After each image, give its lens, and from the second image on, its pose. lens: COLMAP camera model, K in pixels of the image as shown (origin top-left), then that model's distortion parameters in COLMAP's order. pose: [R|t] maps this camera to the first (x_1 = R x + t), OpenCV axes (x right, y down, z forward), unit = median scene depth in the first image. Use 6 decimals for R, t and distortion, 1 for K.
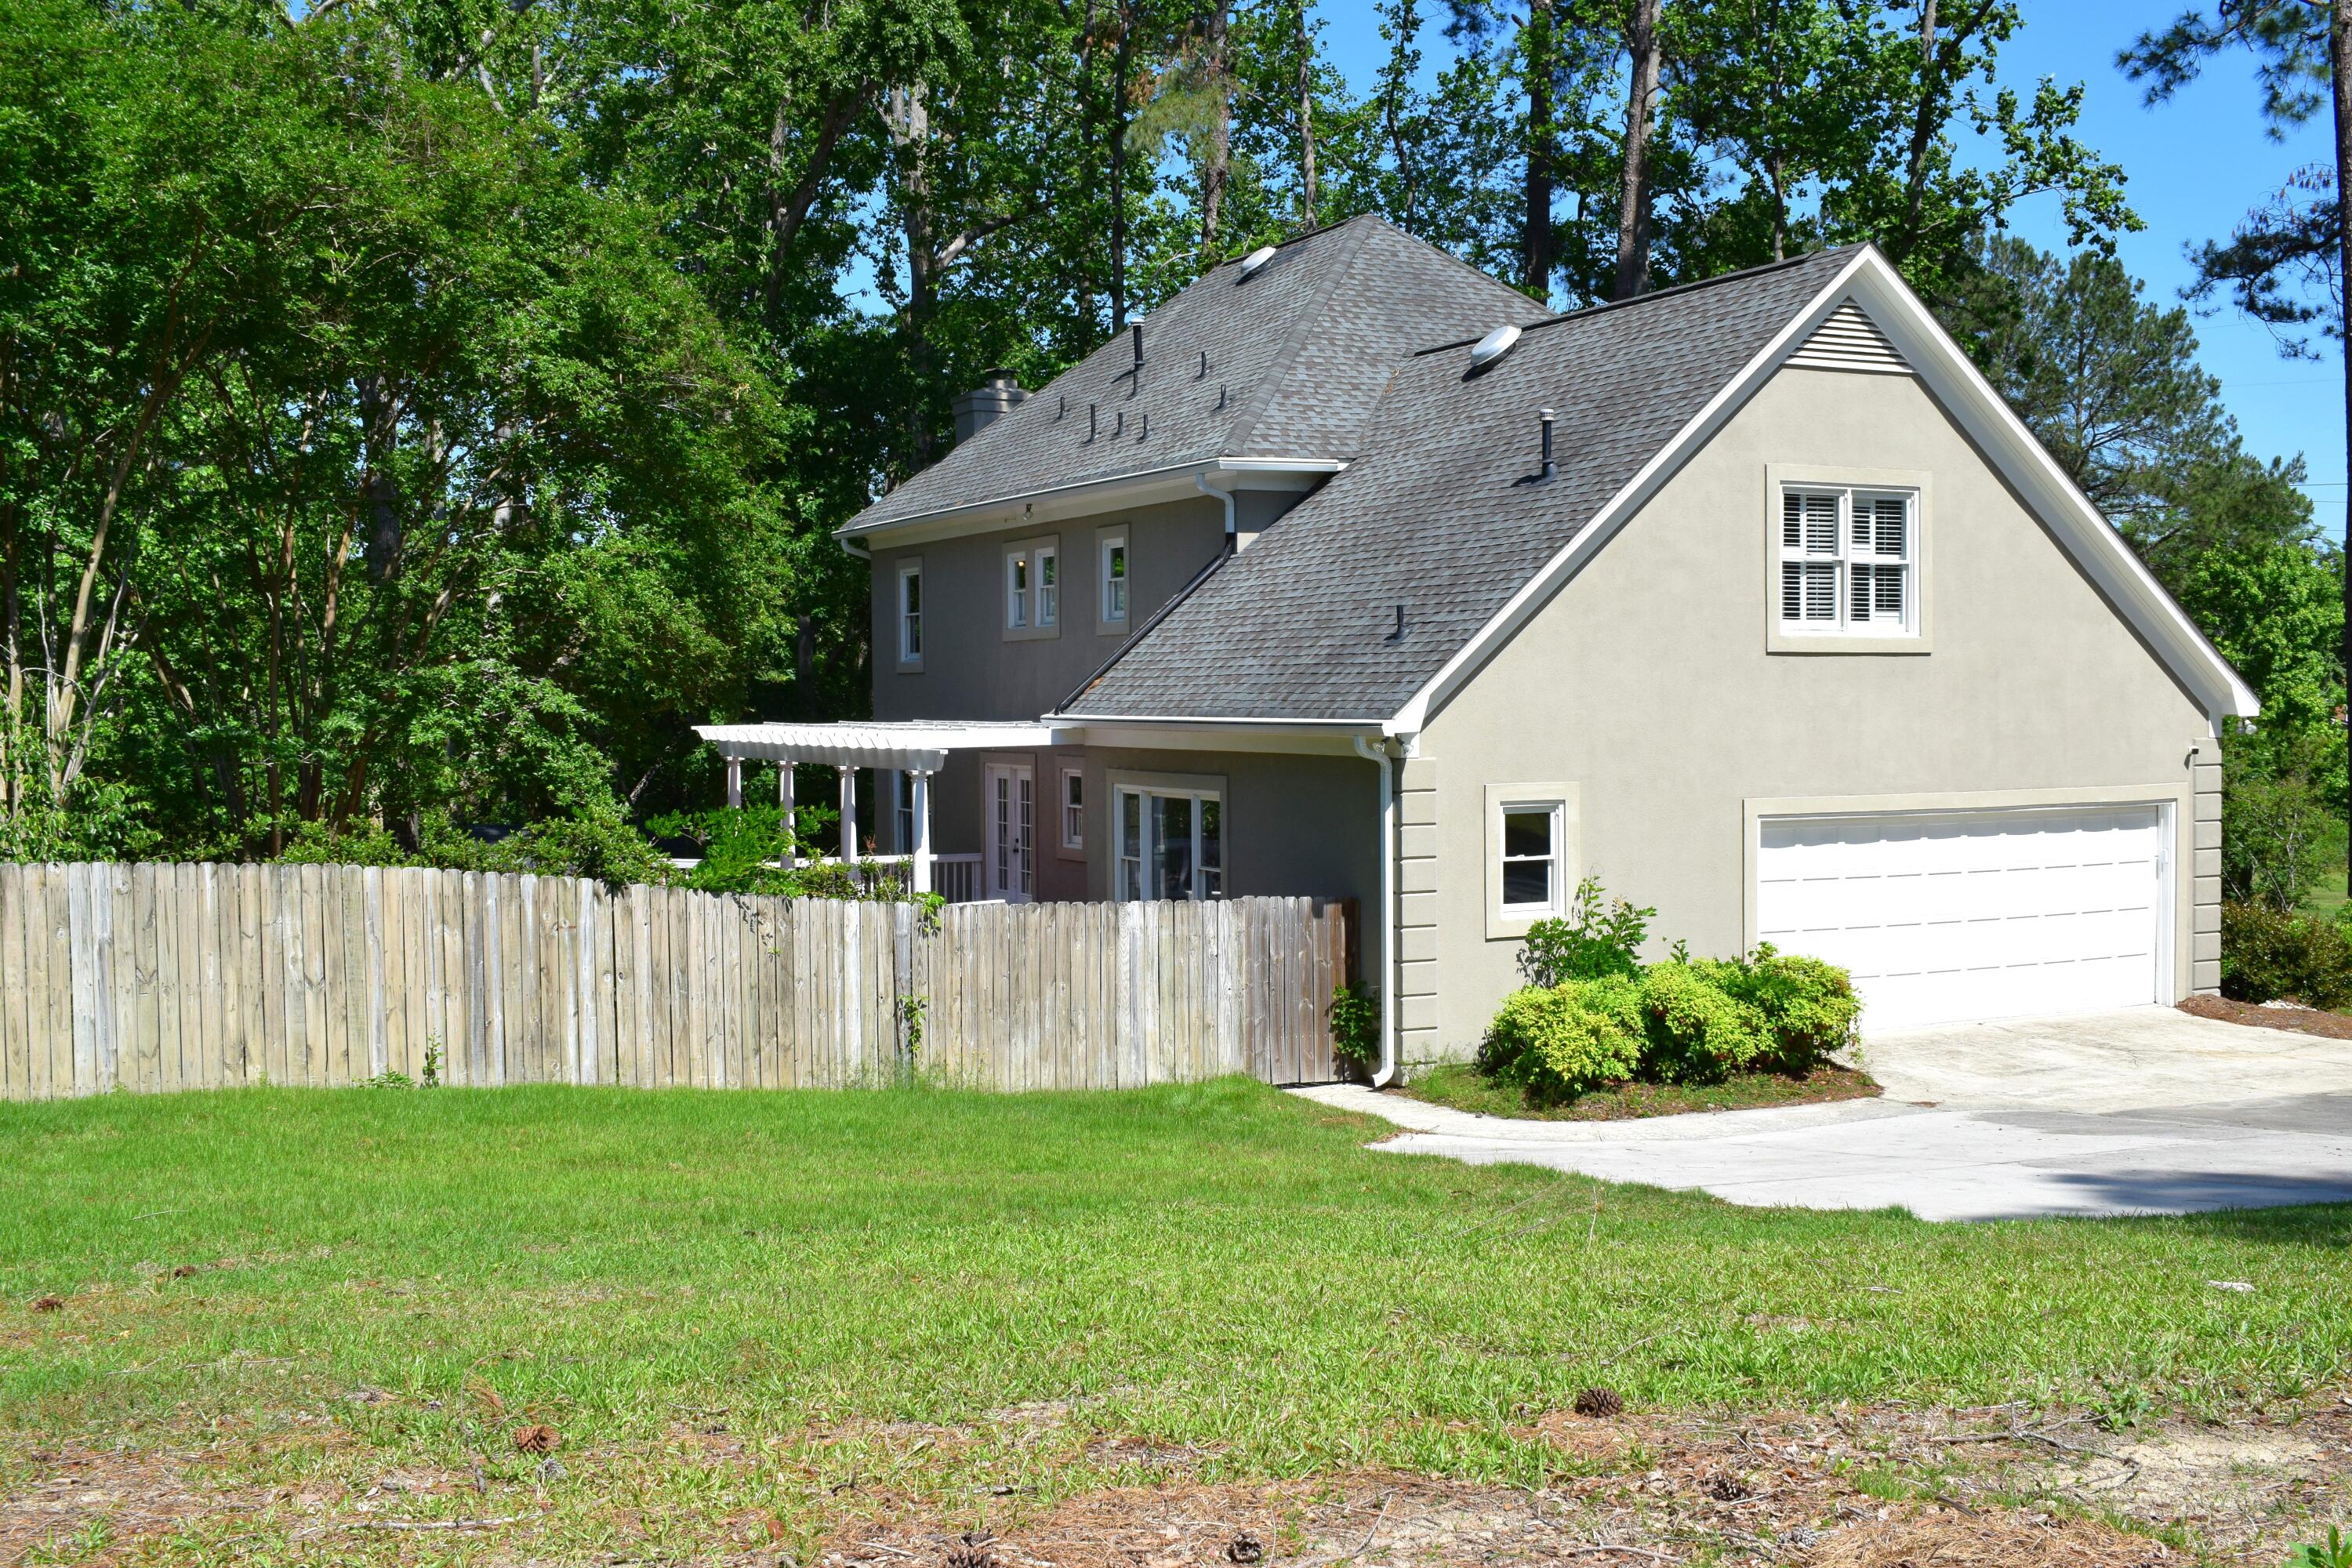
lens RADIAL K [[2496.0, 0, 1176.0], [0, 2496.0, 784.0], [0, 0, 1]] dist [-0.084799, -0.003663]
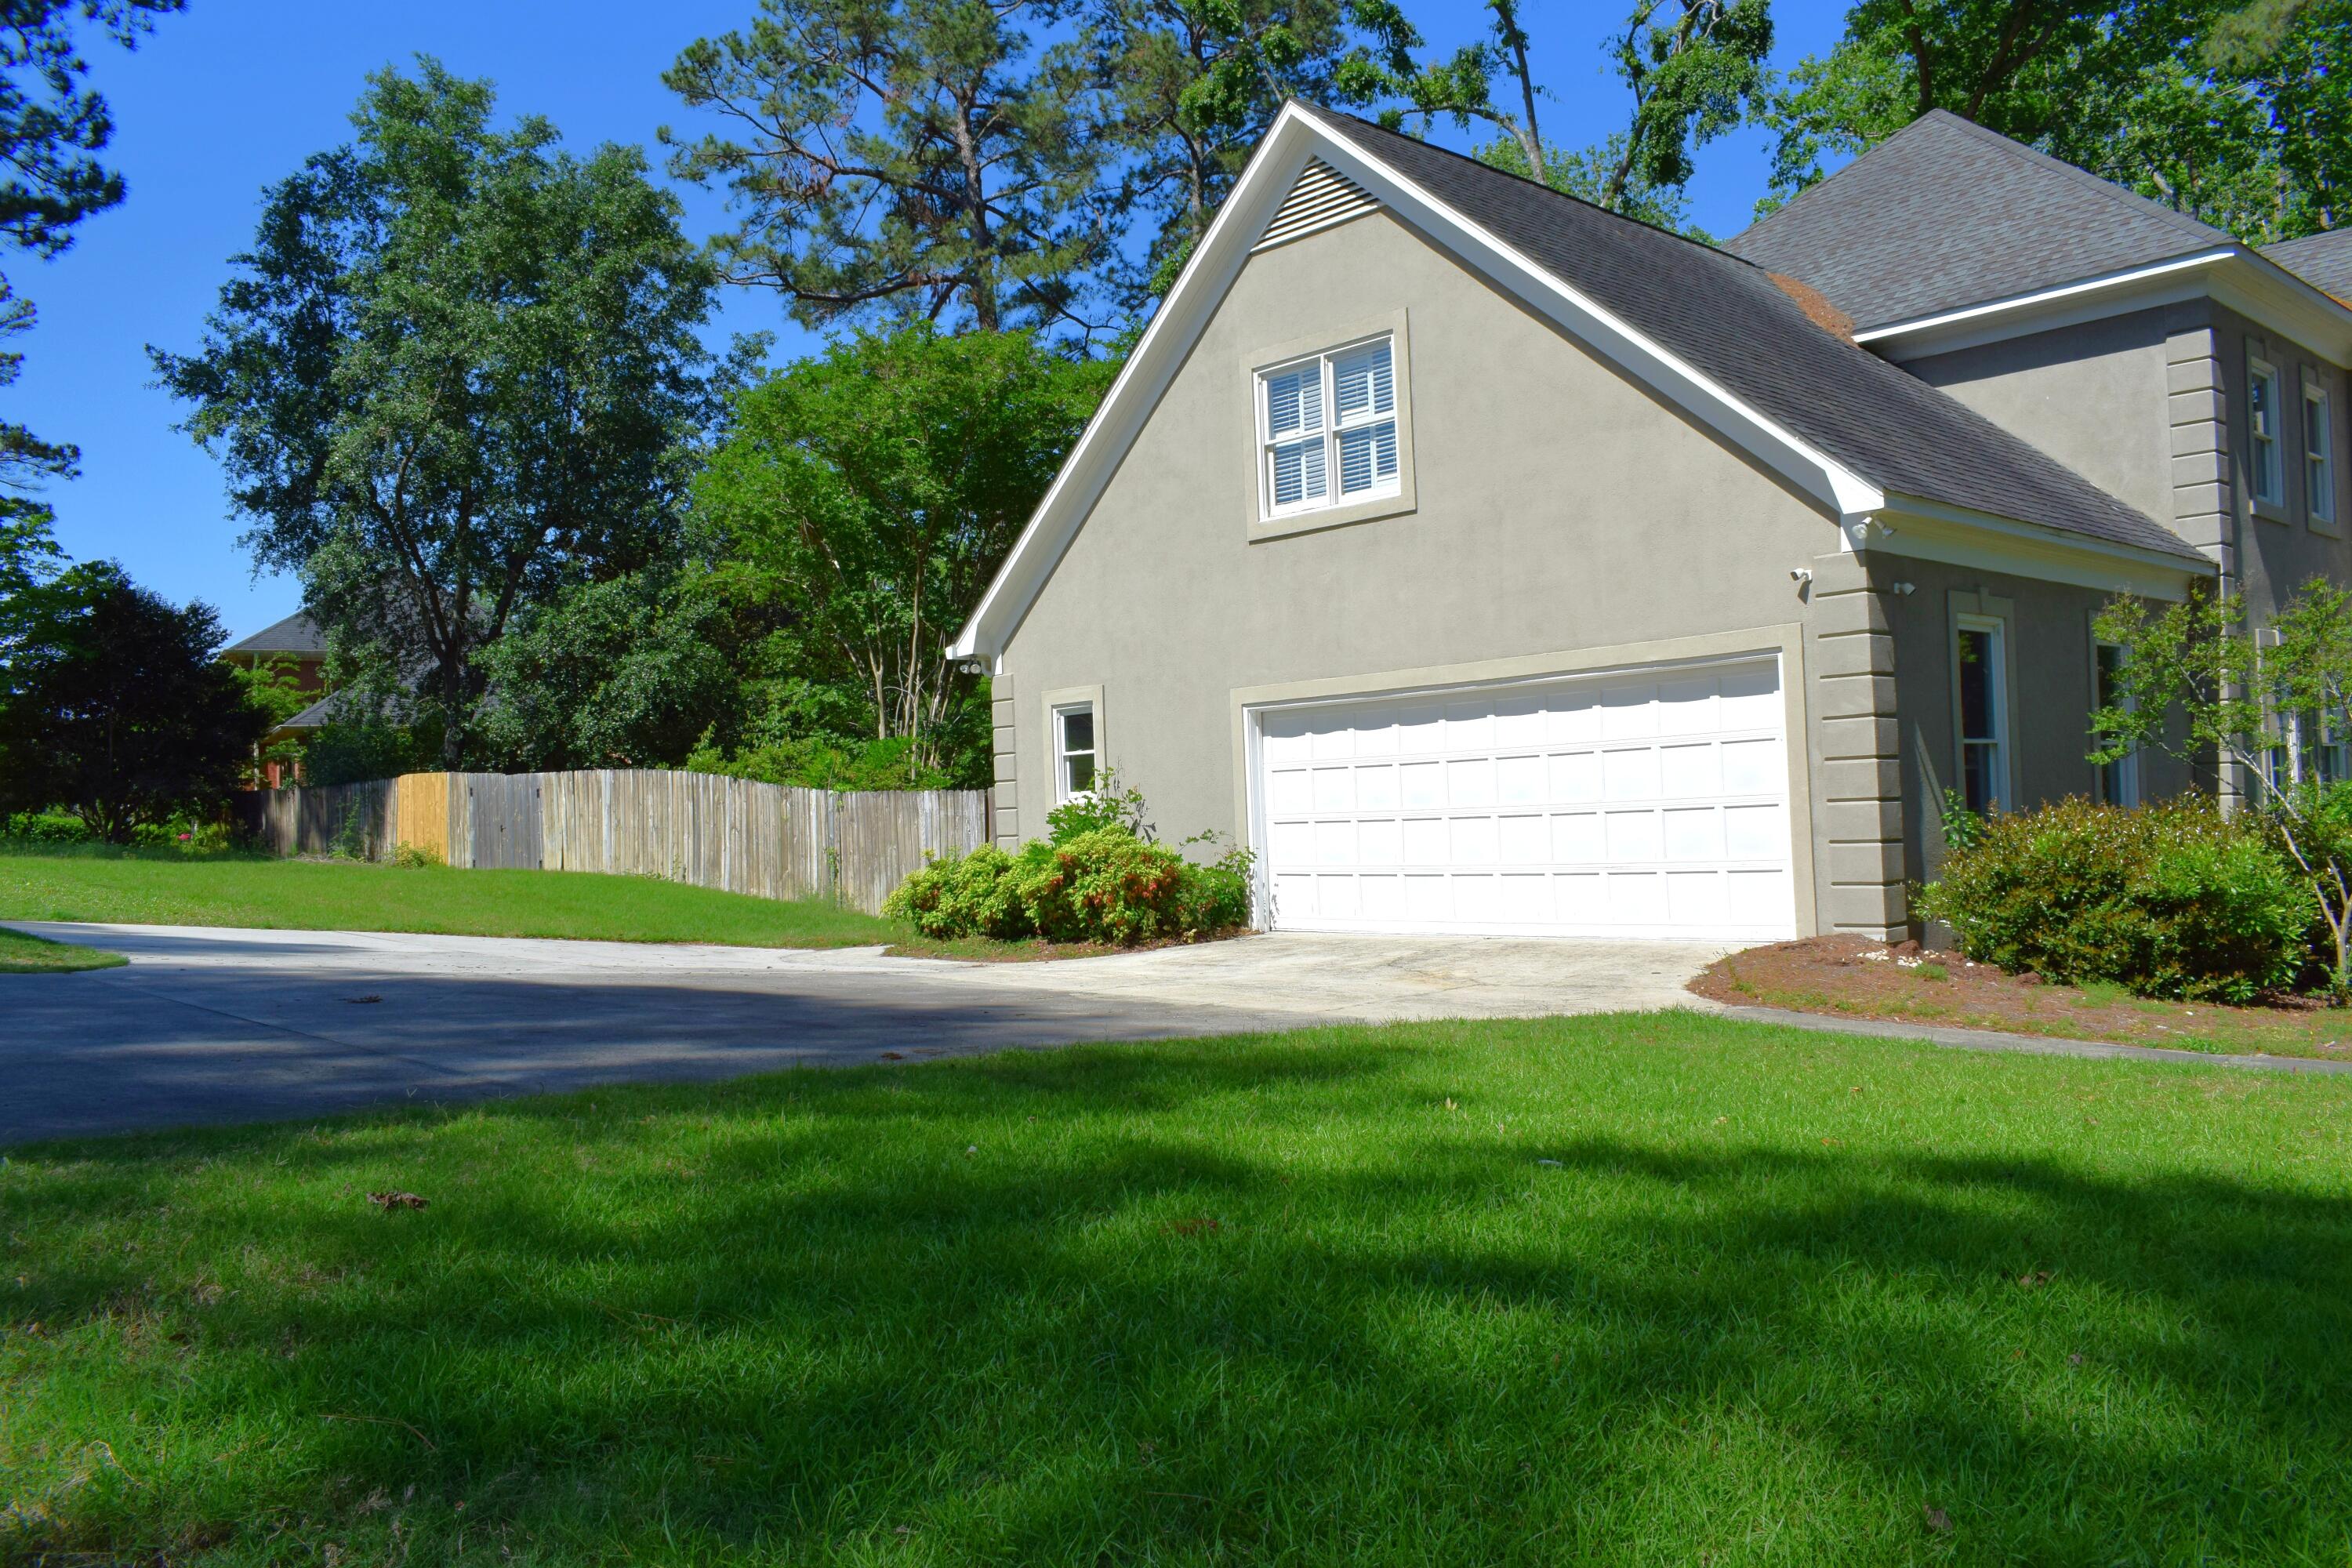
lens RADIAL K [[1816.2, 0, 1176.0], [0, 1816.2, 784.0], [0, 0, 1]] dist [-0.019957, 0.001110]
pose [[0.304699, -0.024034, -0.952145, 0.907901], [-0.000107, 0.999681, -0.025269, 0.062225], [0.952449, 0.007802, 0.304599, 0.732863]]
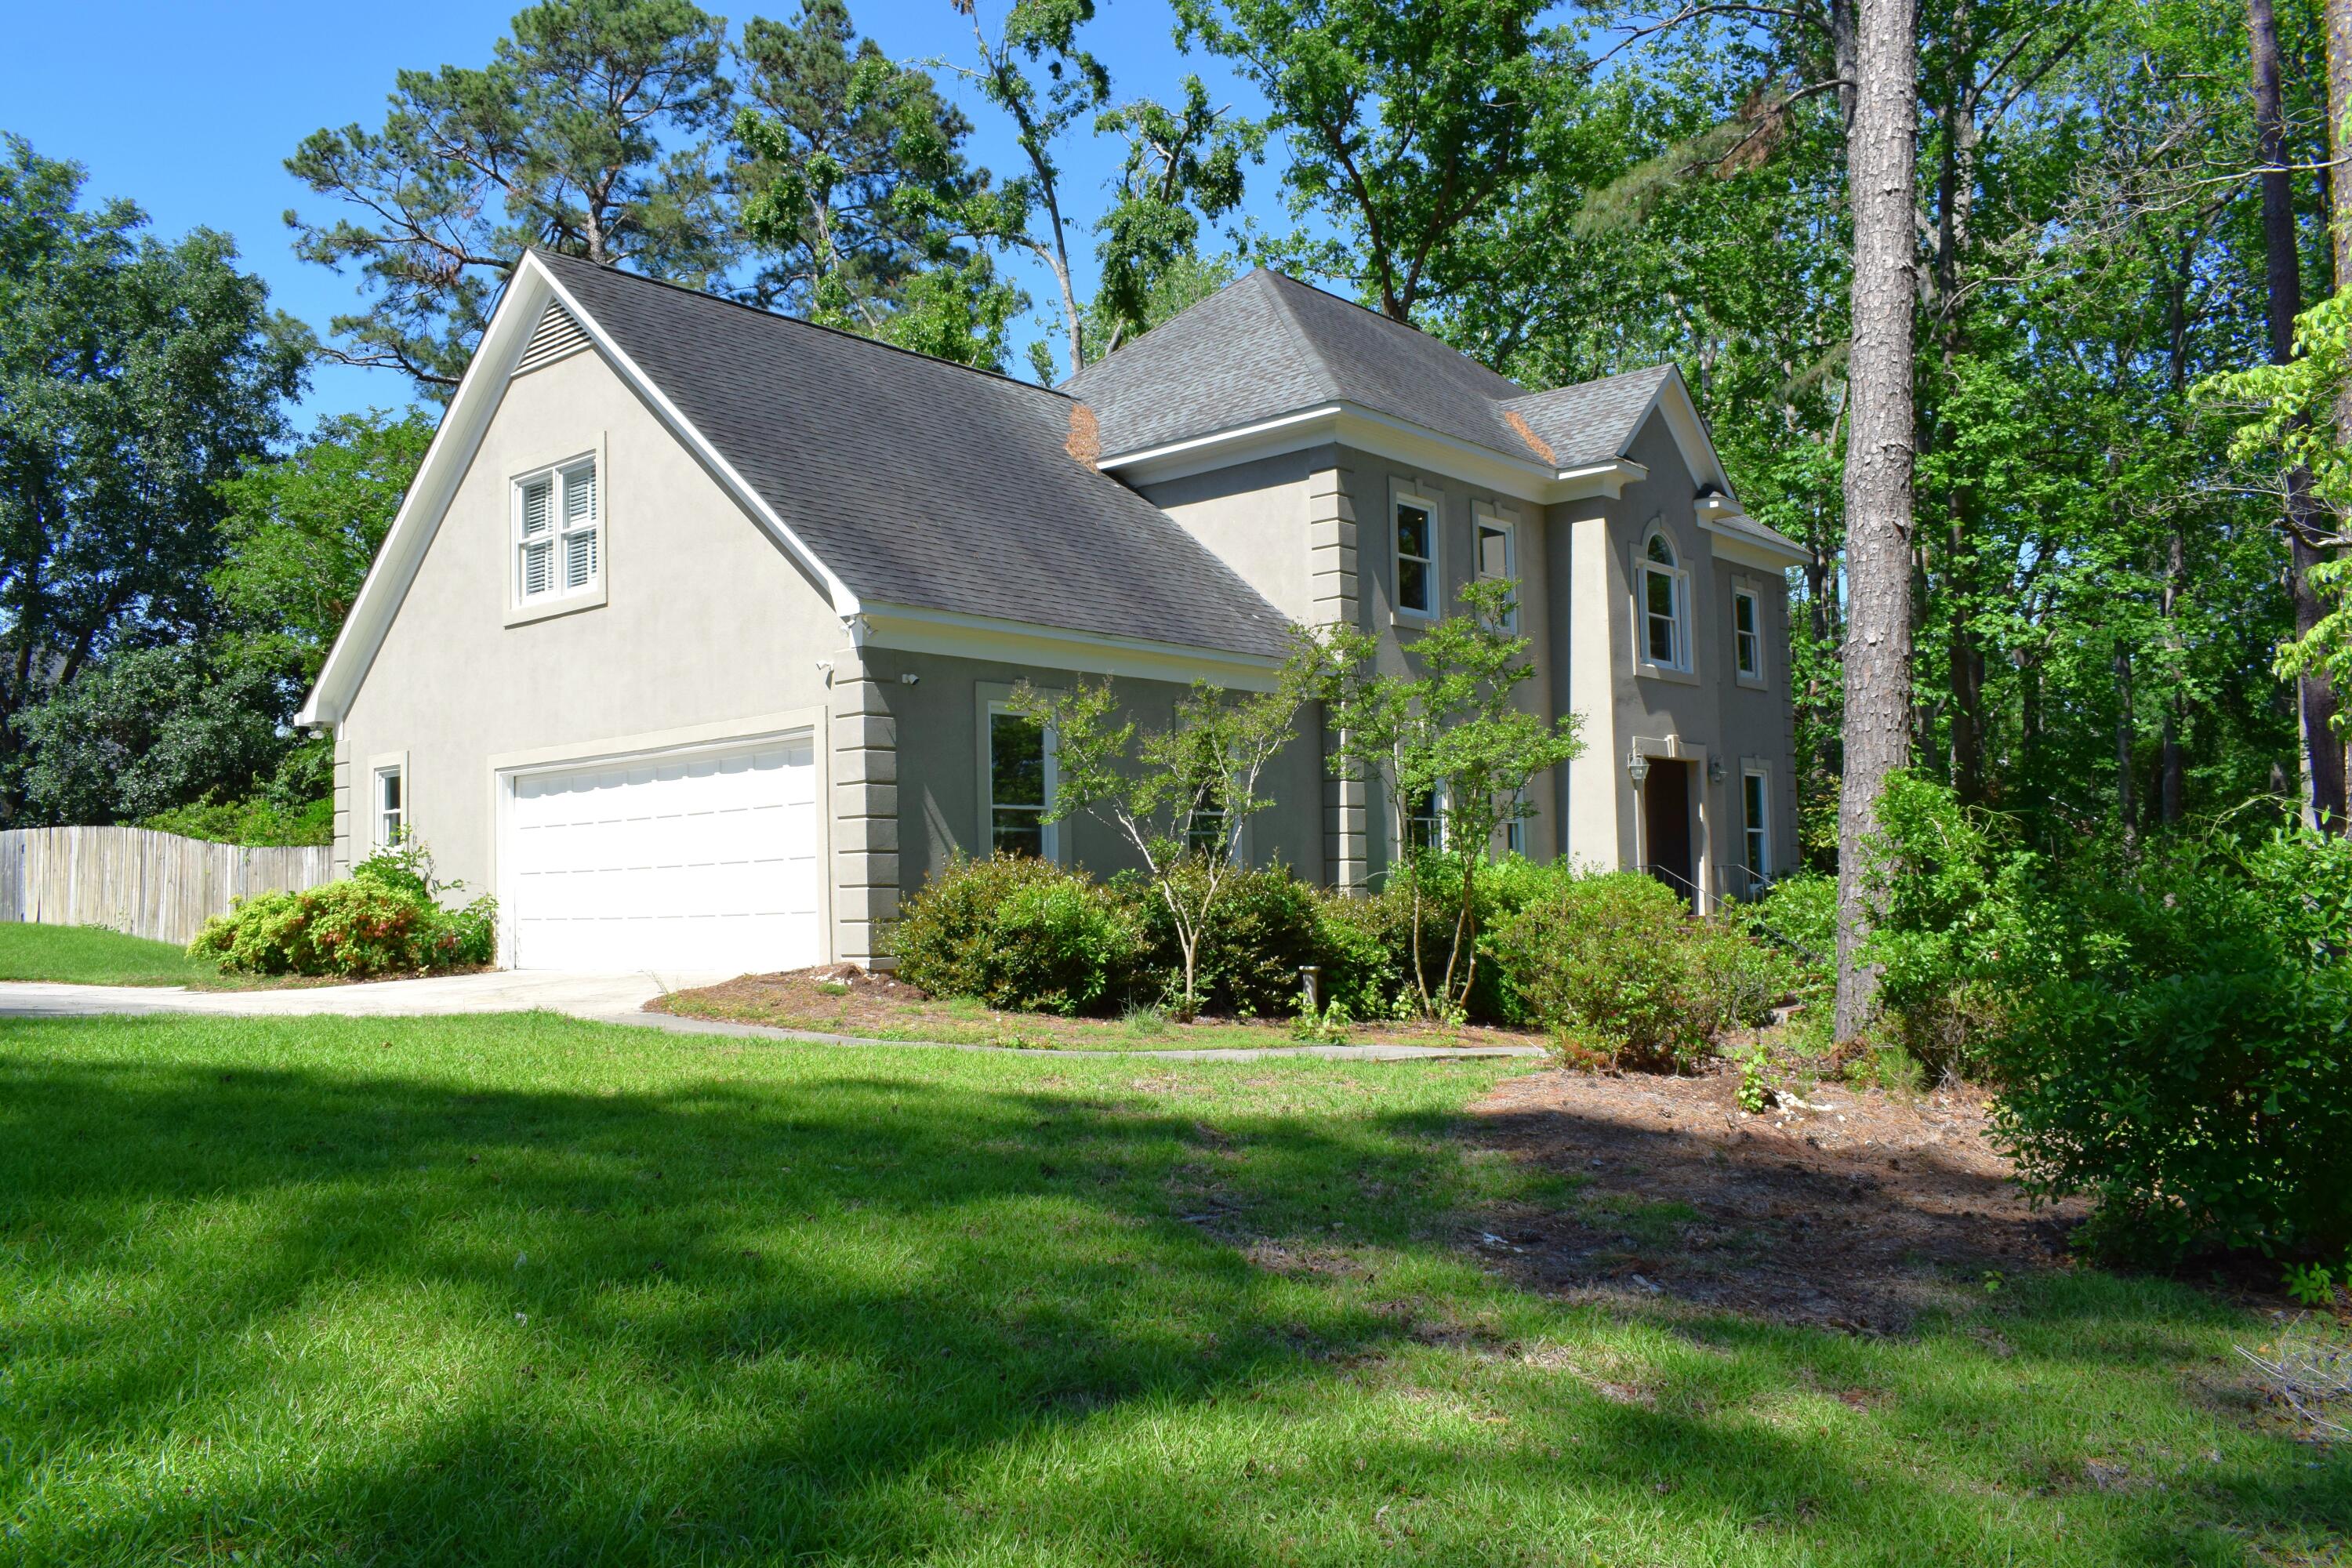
lens RADIAL K [[1824.4, 0, 1176.0], [0, 1824.4, 784.0], [0, 0, 1]] dist [-0.007216, -0.000953]
pose [[0.393781, -0.062181, -0.917099, 1.106099], [-0.012132, 0.997271, -0.072826, 0.075326], [0.919124, 0.039803, 0.391952, 0.937537]]
